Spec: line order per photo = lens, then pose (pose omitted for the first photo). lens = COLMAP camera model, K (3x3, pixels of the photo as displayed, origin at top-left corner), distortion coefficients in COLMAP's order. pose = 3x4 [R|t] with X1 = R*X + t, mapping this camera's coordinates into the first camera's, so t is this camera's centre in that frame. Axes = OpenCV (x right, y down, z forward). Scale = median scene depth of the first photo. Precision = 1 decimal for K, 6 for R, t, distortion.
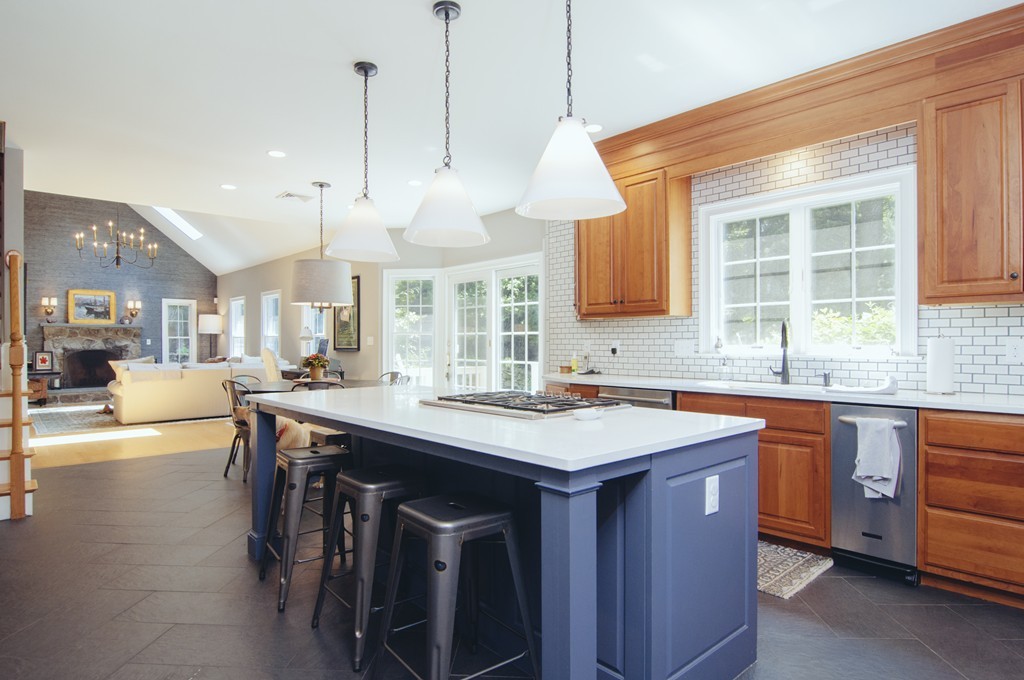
lens RADIAL K [[568.4, 0, 511.6], [0, 568.4, 341.9], [0, 0, 1]] dist [-0.002550, 0.000398]
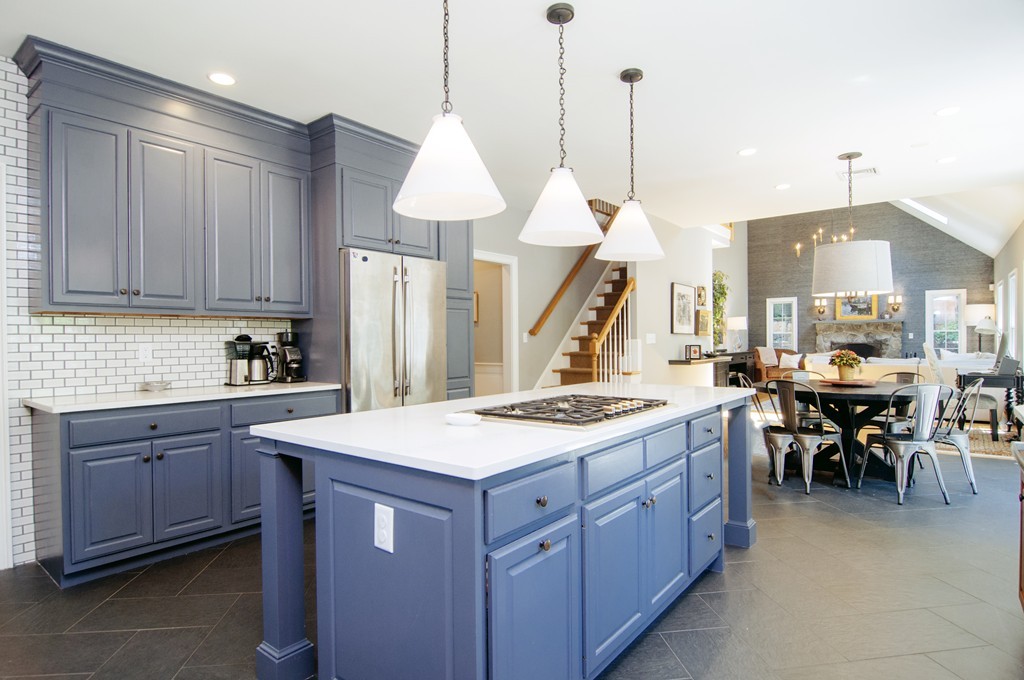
lens RADIAL K [[542.8, 0, 512.4], [0, 542.8, 340.5], [0, 0, 1]] dist [-0.002681, -0.003232]
pose [[0.190547, 0.002909, -0.981674, 0.168692], [0.006617, 0.999969, 0.004247, -0.000659], [0.981656, -0.007305, 0.190521, 0.150666]]
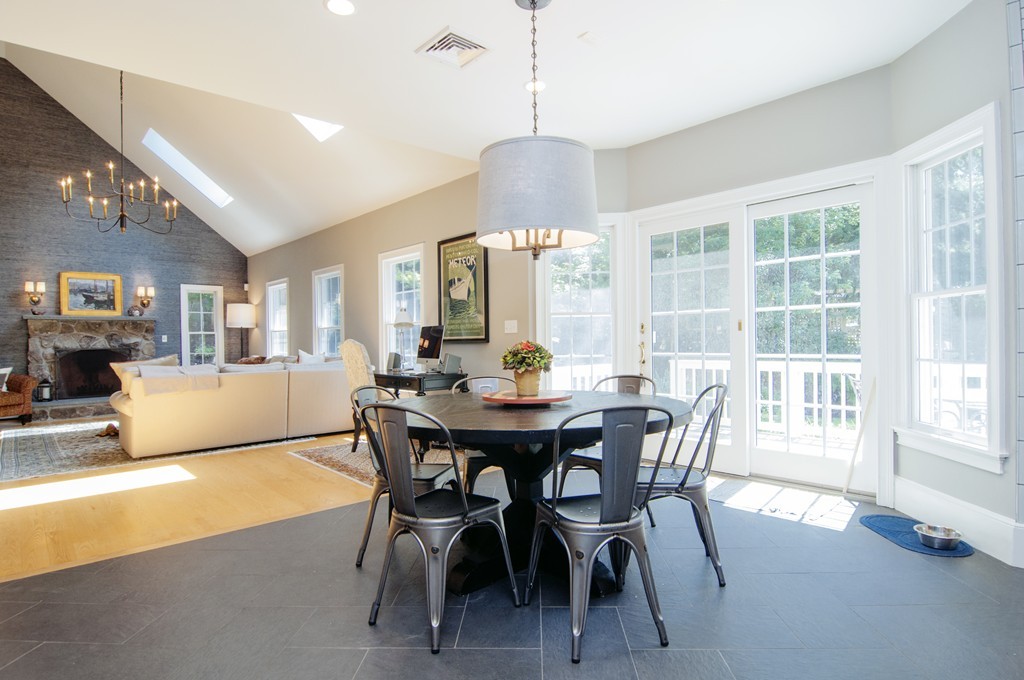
lens RADIAL K [[542.8, 0, 513.2], [0, 542.8, 342.0], [0, 0, 1]] dist [-0.002681, -0.003232]
pose [[0.999847, -0.013083, 0.011597, -0.173513], [0.013046, 0.999910, 0.003242, 0.009356], [-0.011639, -0.003090, 0.999927, 0.255819]]
